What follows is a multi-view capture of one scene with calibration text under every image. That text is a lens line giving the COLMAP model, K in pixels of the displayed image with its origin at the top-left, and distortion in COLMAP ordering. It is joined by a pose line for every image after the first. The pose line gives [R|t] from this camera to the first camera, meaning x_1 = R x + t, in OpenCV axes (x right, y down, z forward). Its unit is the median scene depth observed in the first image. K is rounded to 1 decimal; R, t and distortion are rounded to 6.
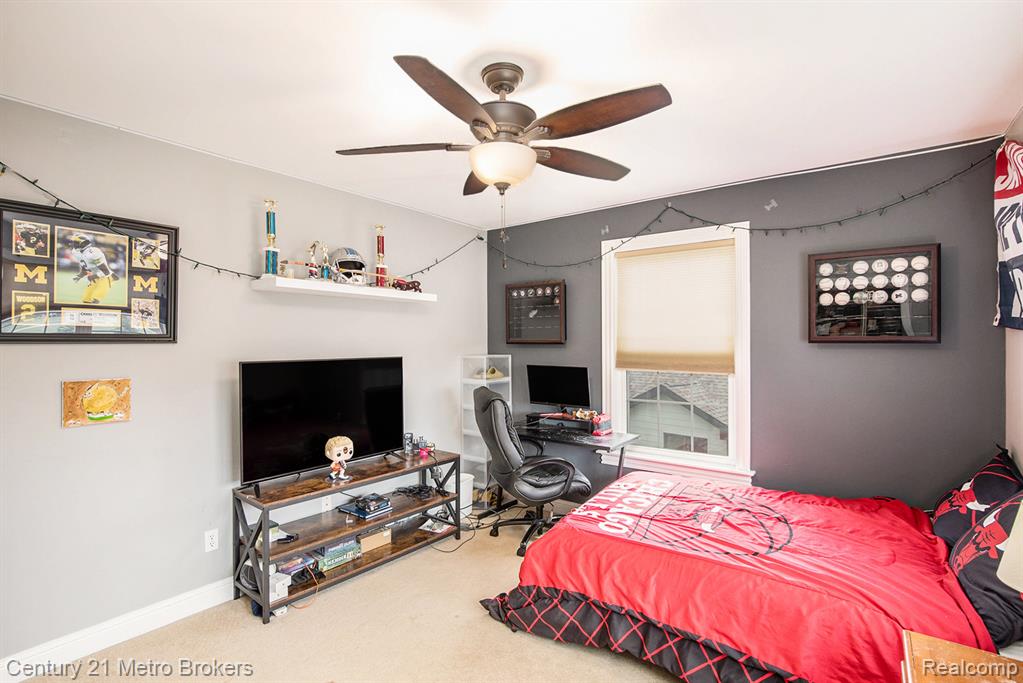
lens RADIAL K [[481.7, 0, 501.9], [0, 481.7, 342.1], [0, 0, 1]] dist [-0.015408, 0.003684]
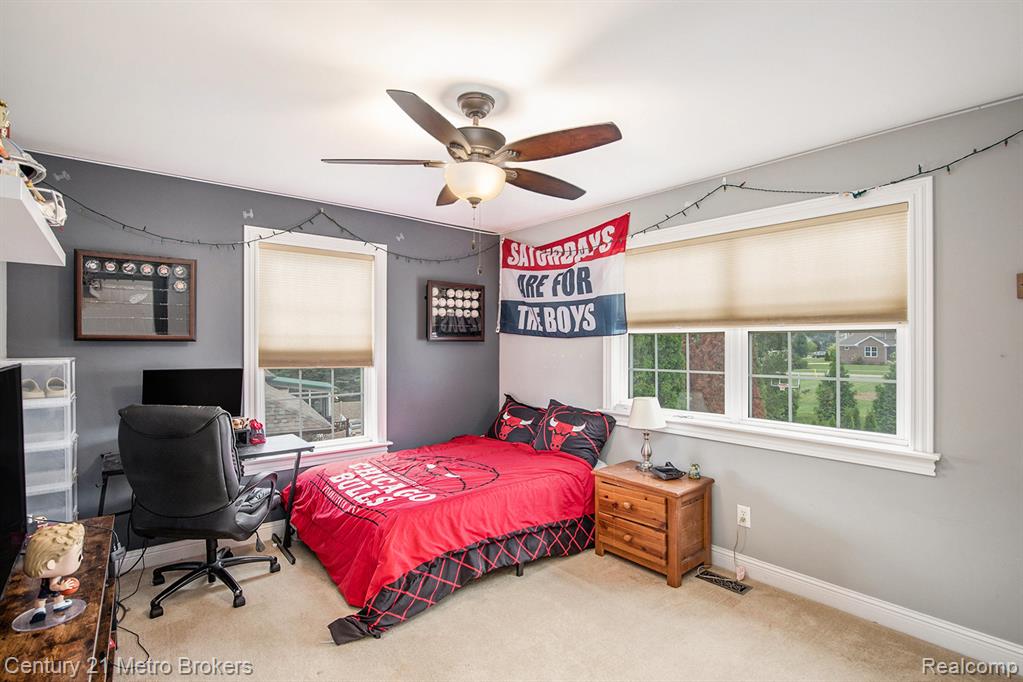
lens RADIAL K [[481.7, 0, 501.5], [0, 481.7, 343.3], [0, 0, 1]] dist [-0.015408, 0.003684]
pose [[0.234629, -0.000314, 0.972085, -0.747580], [-0.004384, 0.999989, 0.001381, 0.005461], [-0.972075, -0.004586, 0.234626, 0.464343]]
